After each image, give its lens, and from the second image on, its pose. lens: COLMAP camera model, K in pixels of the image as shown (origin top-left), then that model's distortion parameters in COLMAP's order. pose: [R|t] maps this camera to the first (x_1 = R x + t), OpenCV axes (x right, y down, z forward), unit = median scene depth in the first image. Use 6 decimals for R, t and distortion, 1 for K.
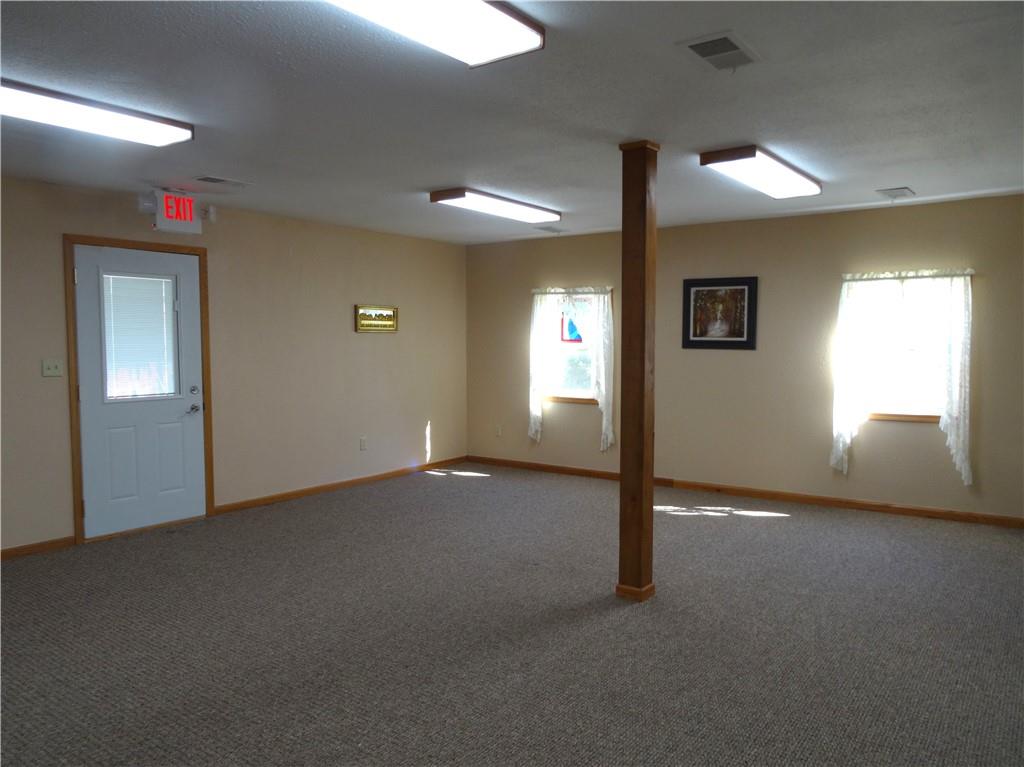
lens RADIAL K [[751.6, 0, 503.4], [0, 751.6, 376.3], [0, 0, 1]] dist [-0.002873, 0.002424]
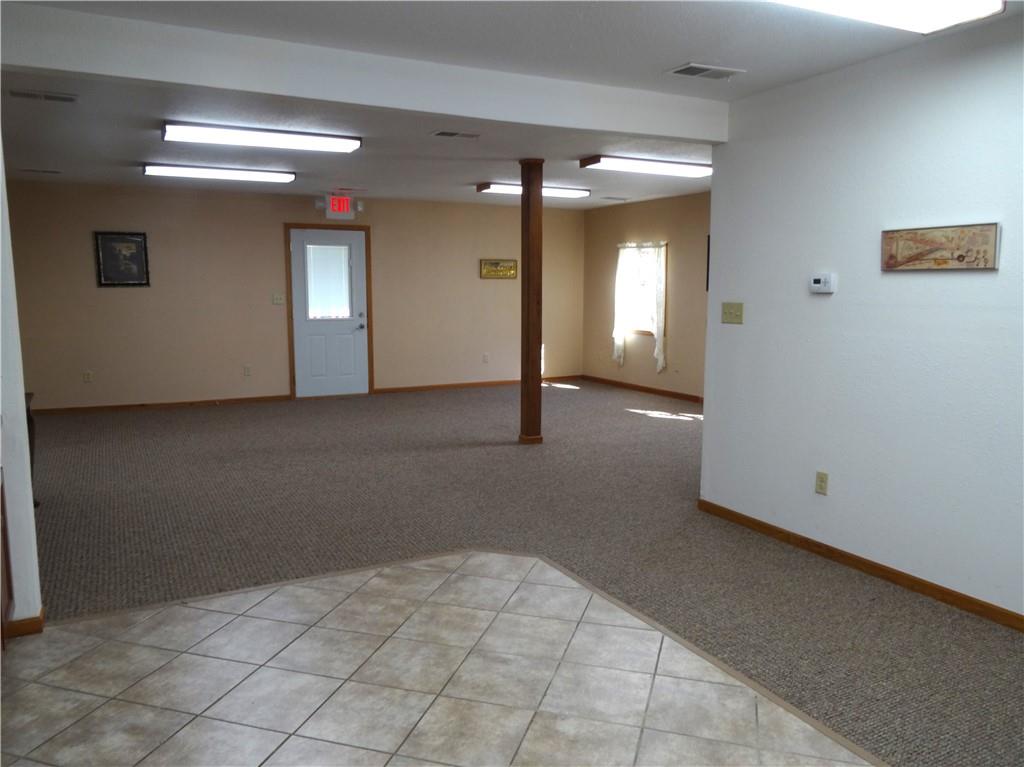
lens RADIAL K [[751.6, 0, 498.5], [0, 751.6, 378.4], [0, 0, 1]] dist [-0.002873, 0.002424]
pose [[0.897446, 0.054978, -0.437685, 0.623902], [-0.022992, 0.996684, 0.078050, 0.023021], [0.440525, -0.059983, 0.895734, -0.358346]]
